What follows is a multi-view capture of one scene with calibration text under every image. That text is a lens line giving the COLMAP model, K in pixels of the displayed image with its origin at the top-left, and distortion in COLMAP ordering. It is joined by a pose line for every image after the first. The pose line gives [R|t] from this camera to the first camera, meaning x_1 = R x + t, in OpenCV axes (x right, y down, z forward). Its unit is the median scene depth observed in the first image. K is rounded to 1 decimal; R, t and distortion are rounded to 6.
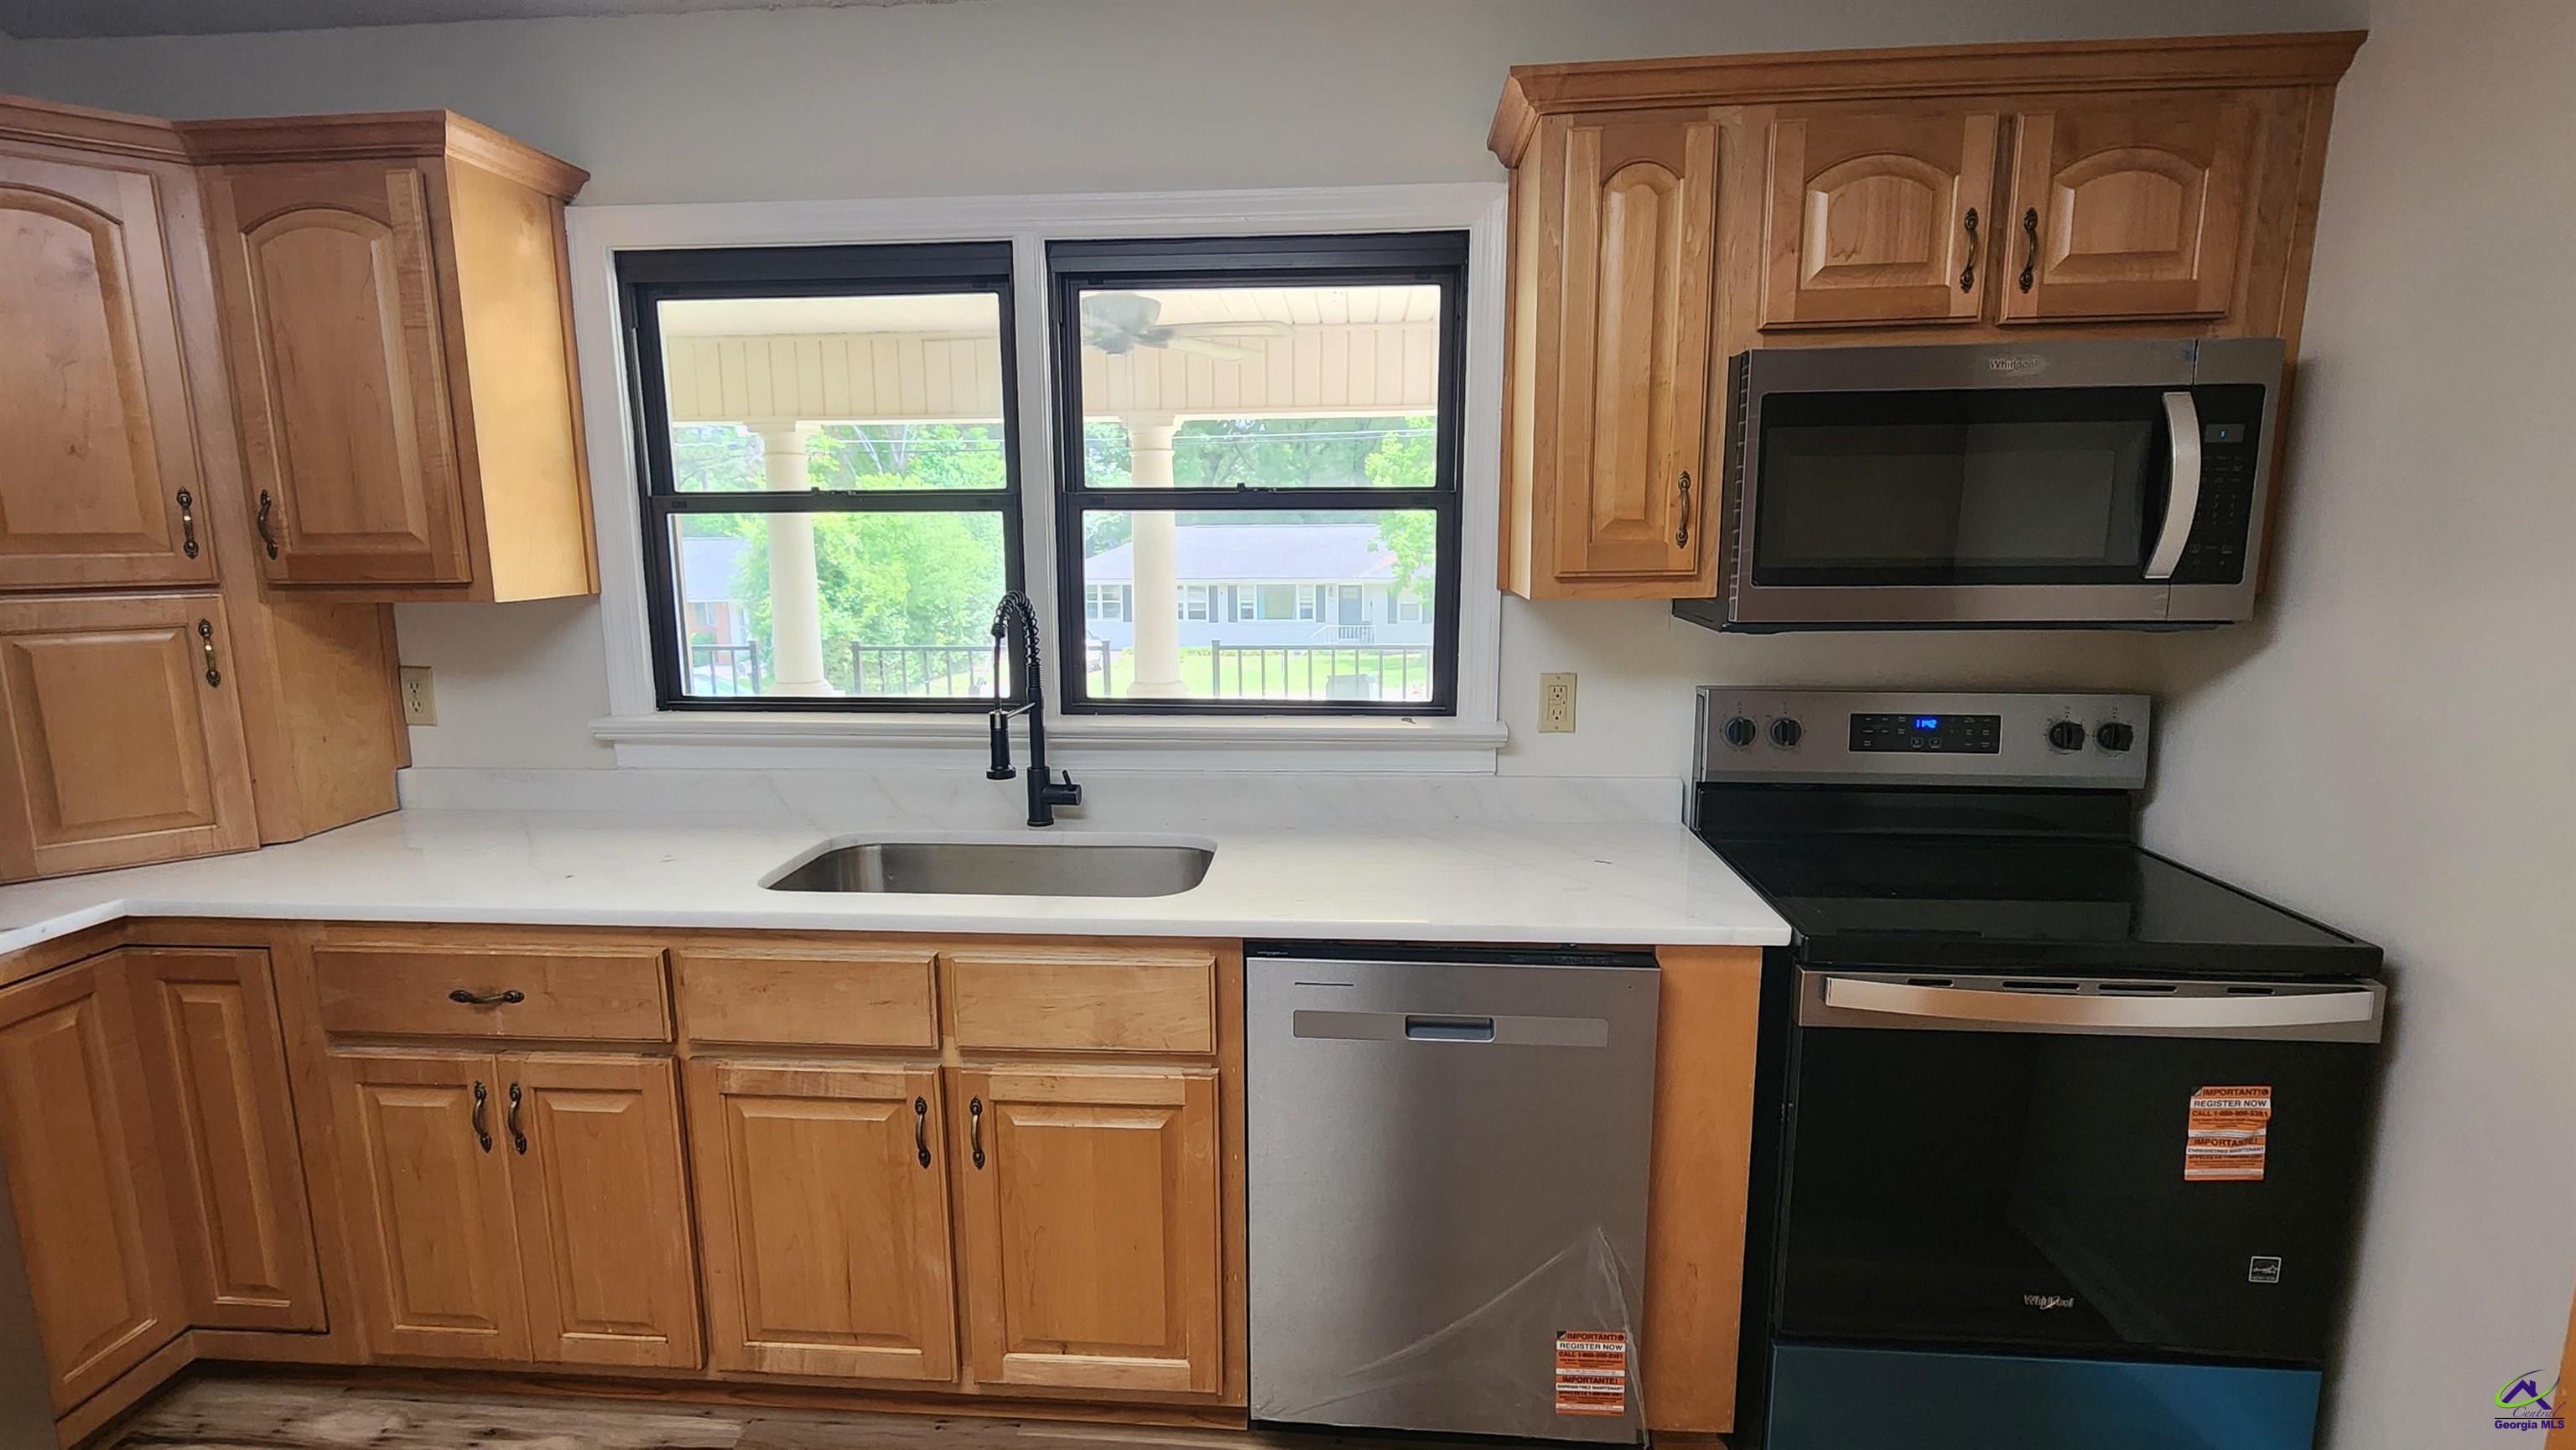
lens RADIAL K [[1209.1, 0, 1273.9], [0, 1209.1, 725.0], [0, 0, 1]] dist [-0.000261, 0.001043]
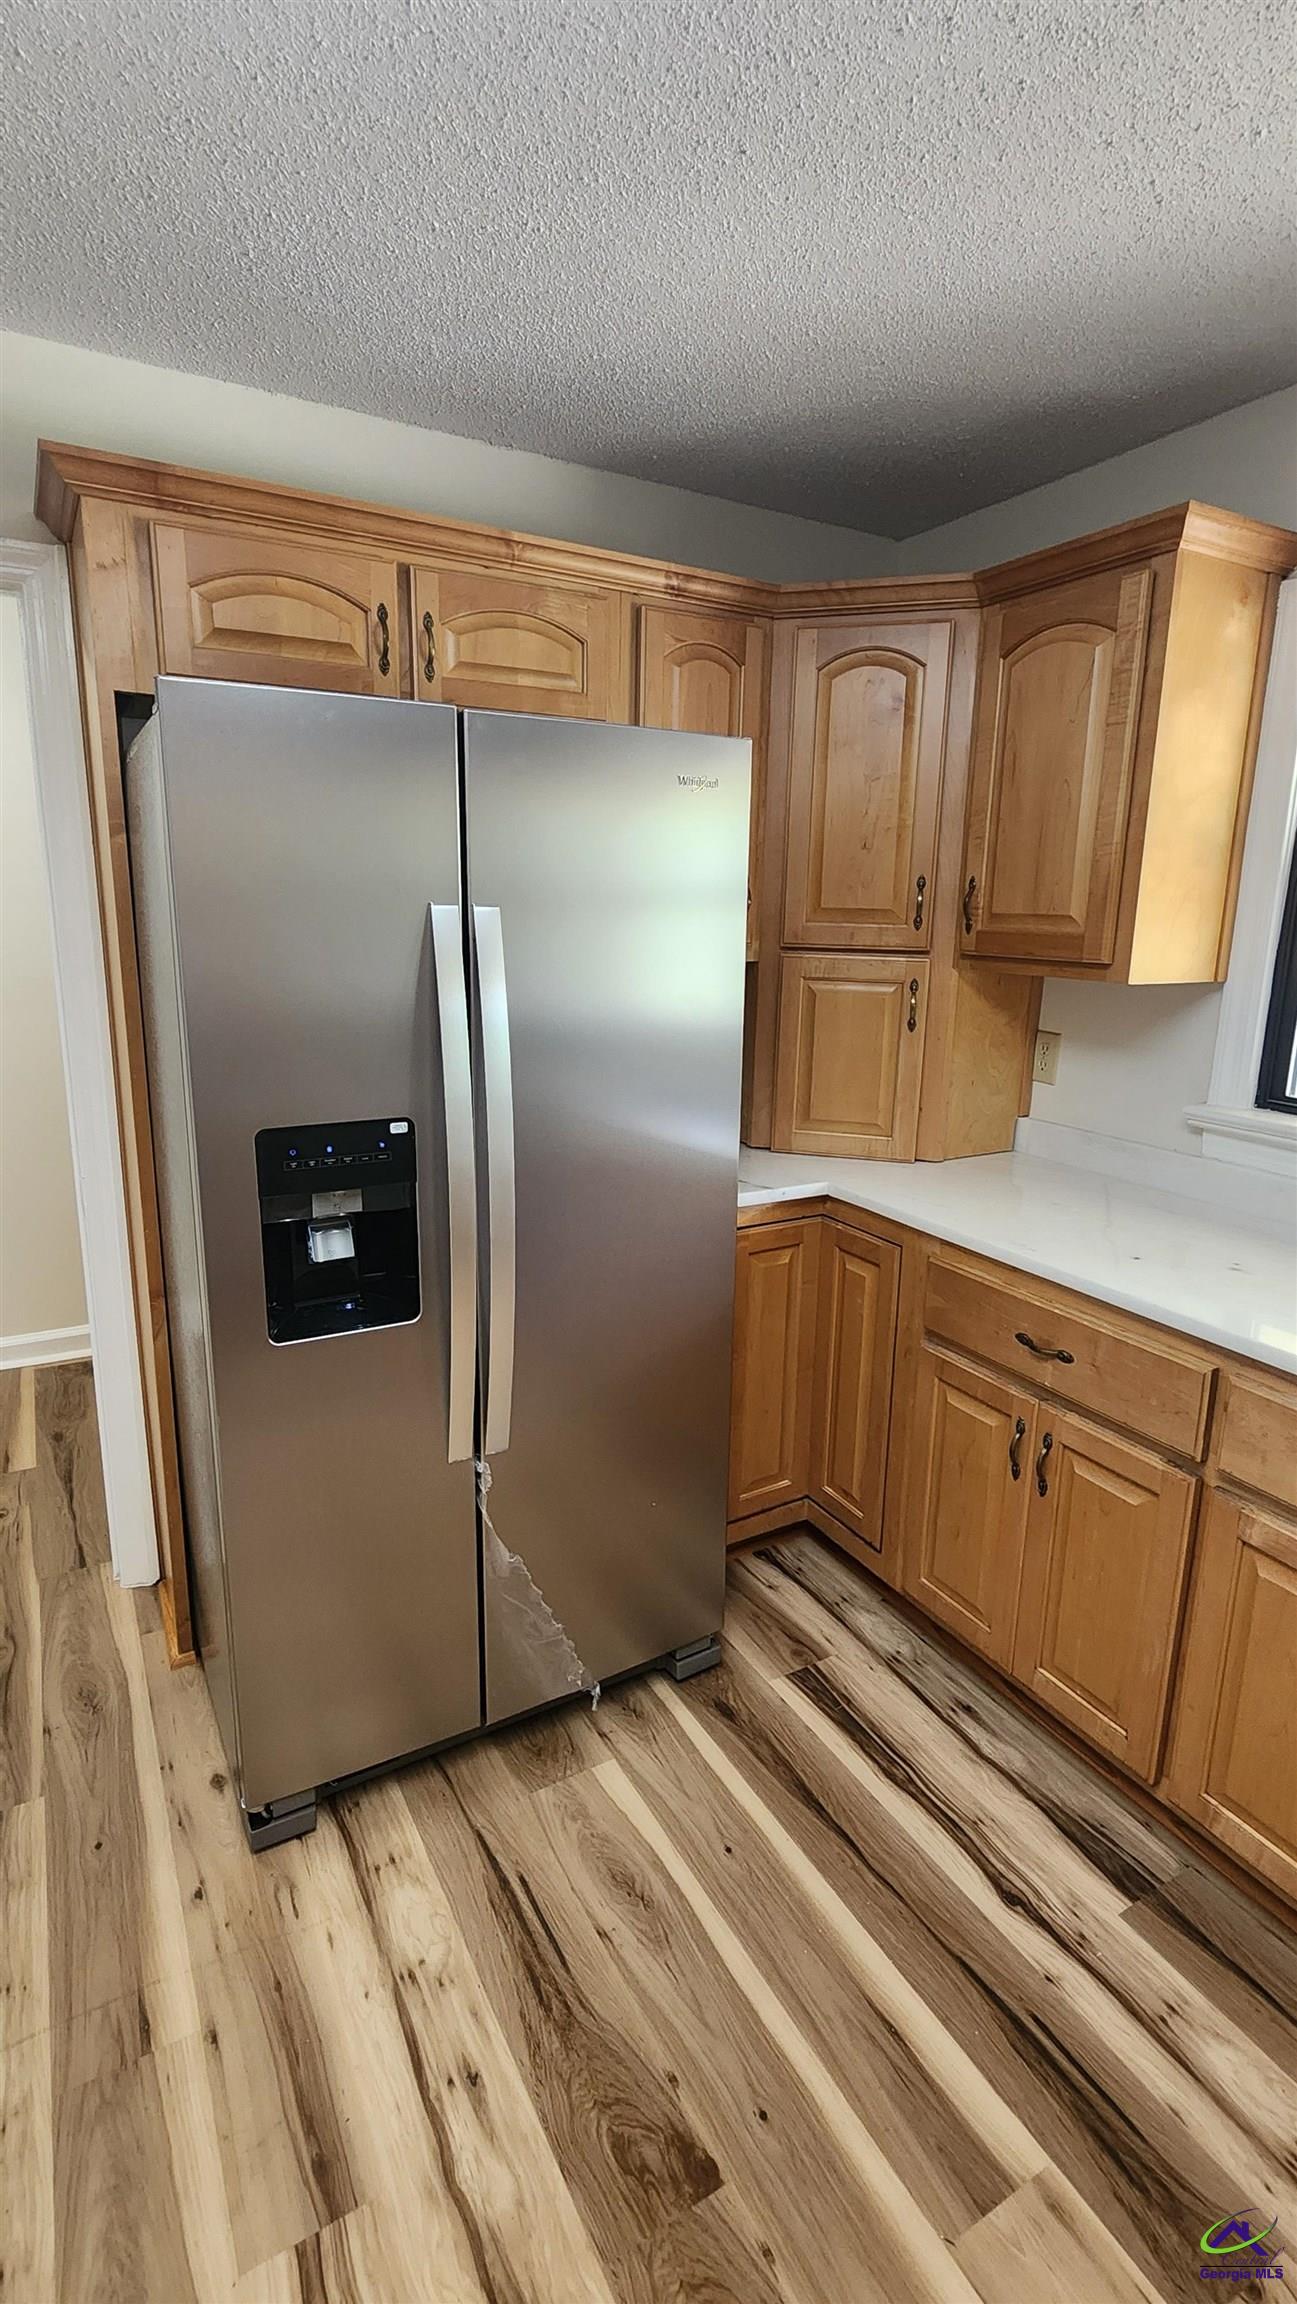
lens RADIAL K [[1081.3, 0, 648.3], [0, 1081.3, 1135.6], [0, 0, 1]] dist [-0.000261, 0.001043]
pose [[0.560720, 0.196860, -0.804263, -0.106618], [-0.161001, 0.978709, 0.127312, -0.028484], [0.812202, 0.058101, 0.580476, 0.136633]]
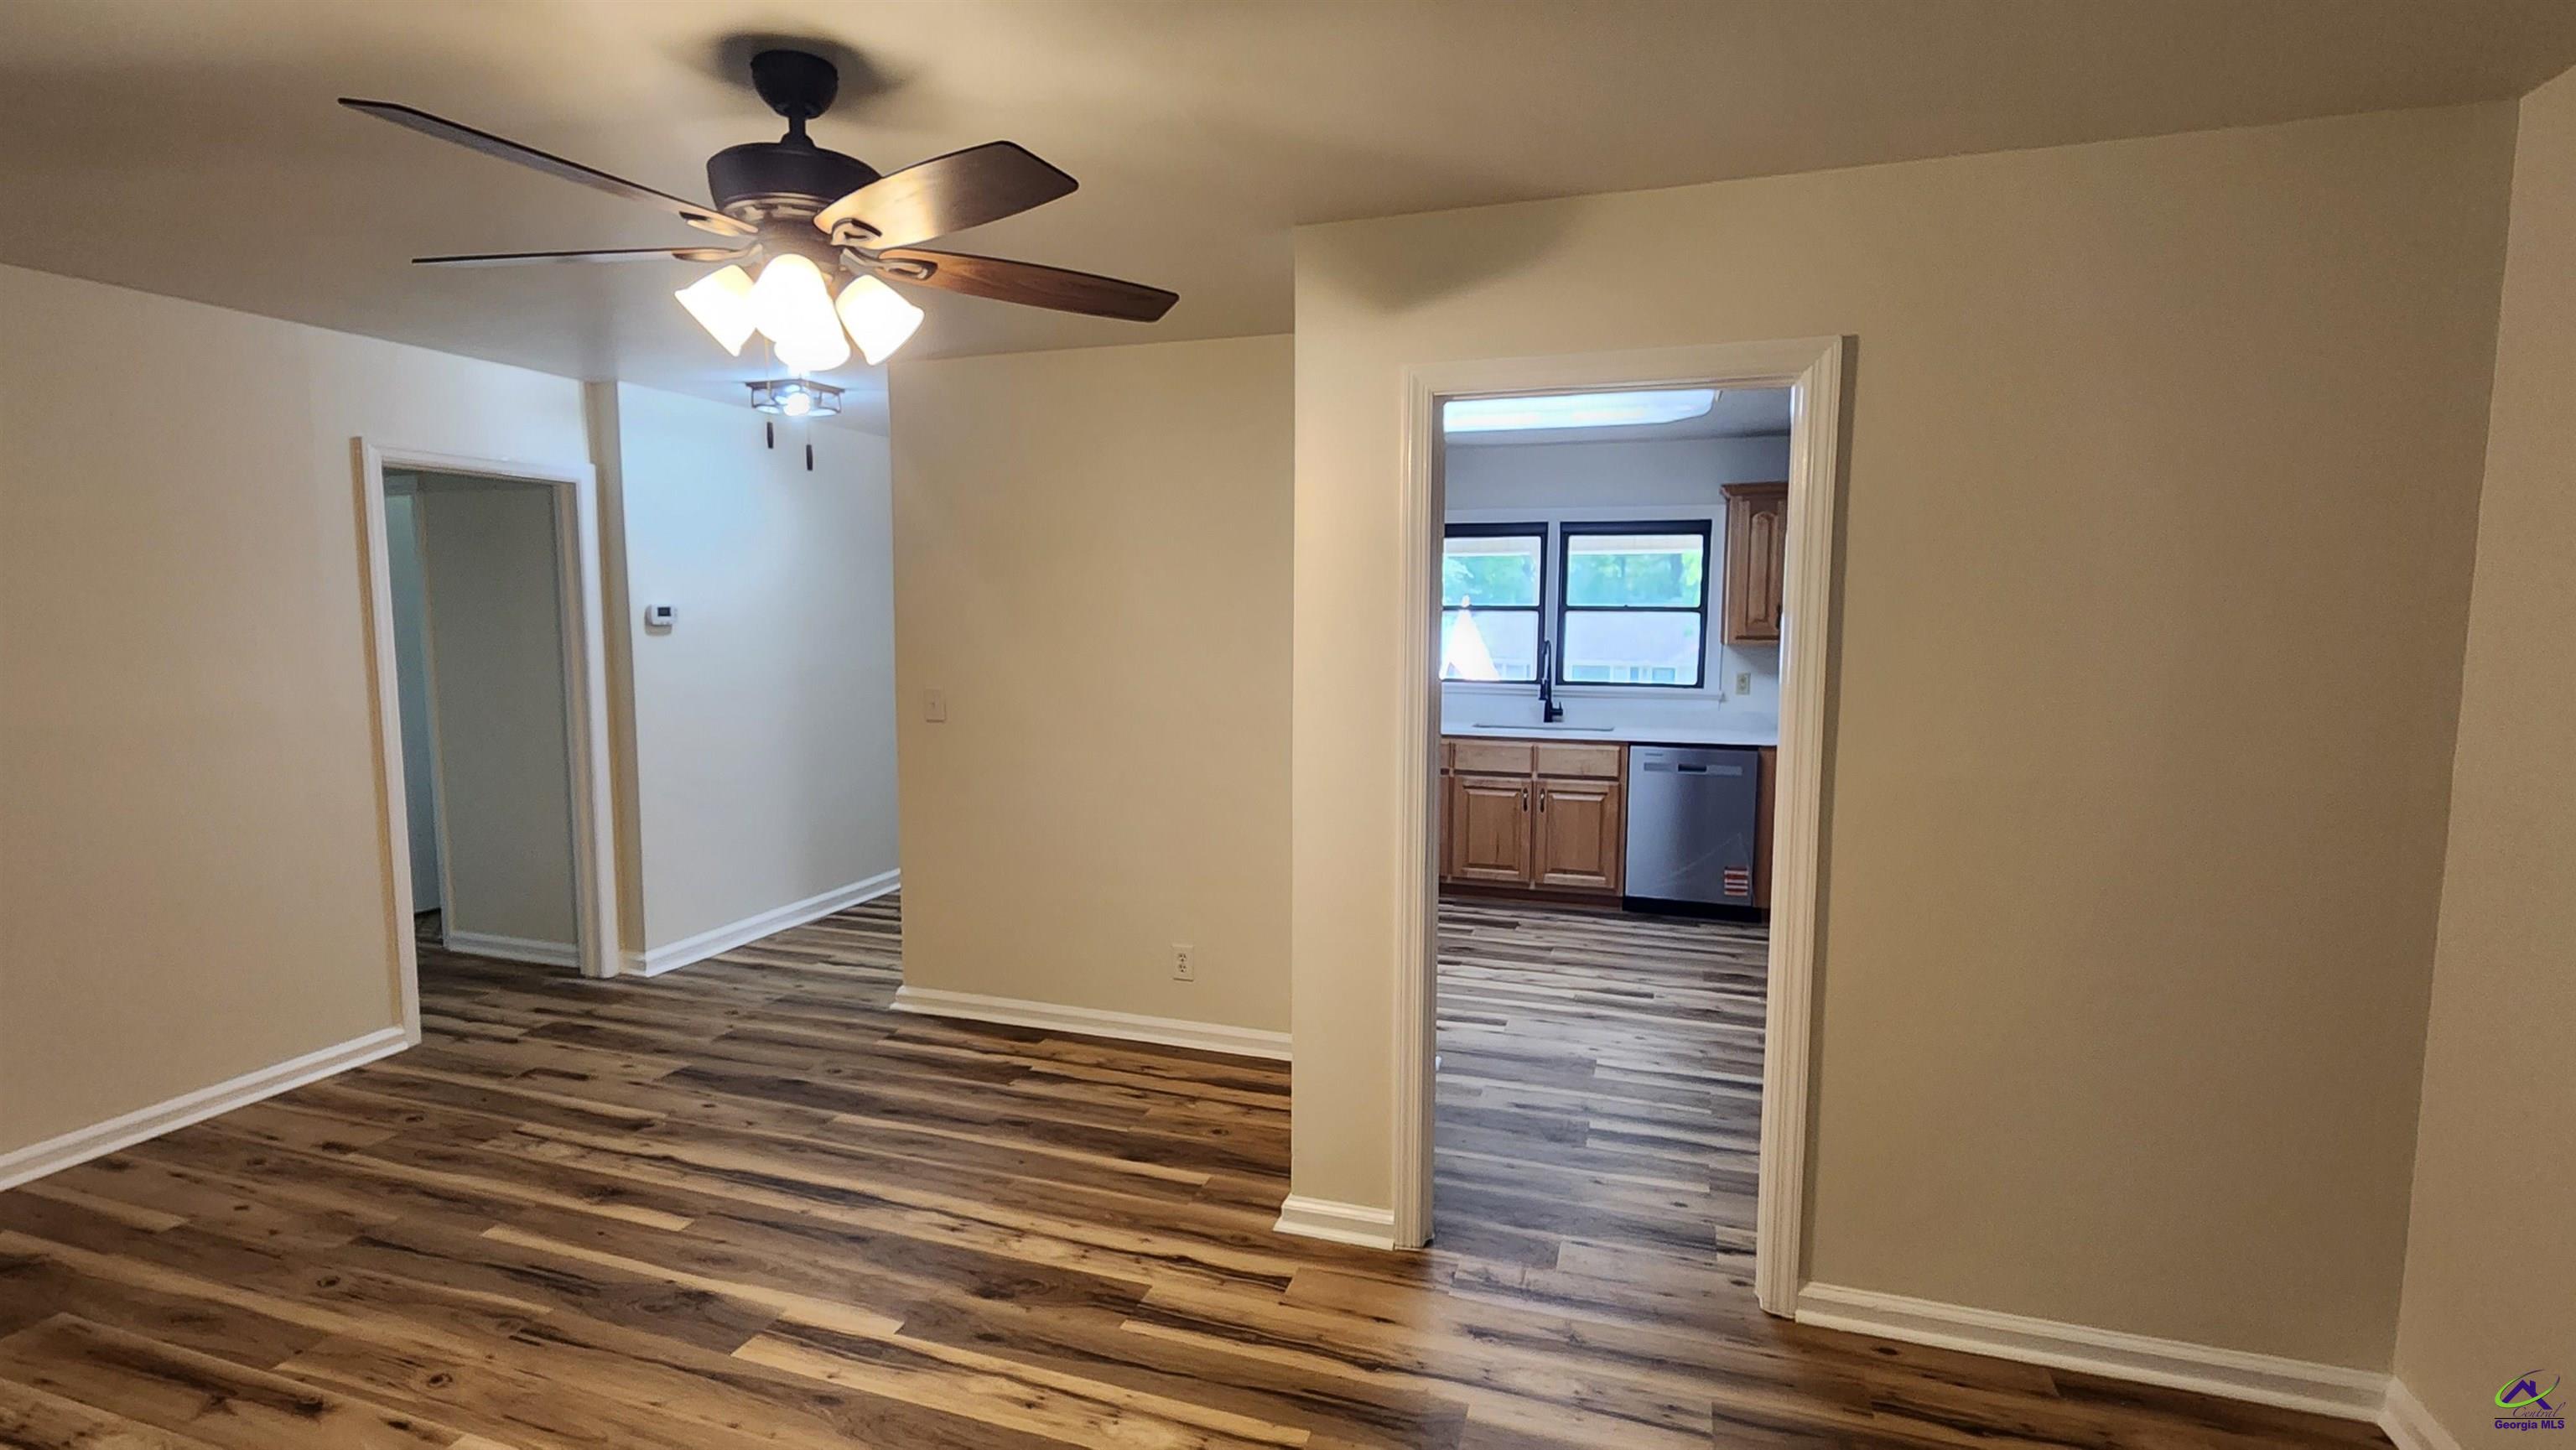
lens RADIAL K [[1209.1, 0, 1273.3], [0, 1209.1, 729.9], [0, 0, 1]] dist [-0.000261, 0.001043]
pose [[0.969837, 0.035853, -0.241102, -0.166228], [-0.051052, 0.997063, -0.057089, 0.366410], [0.238347, 0.067676, 0.968819, -2.361056]]
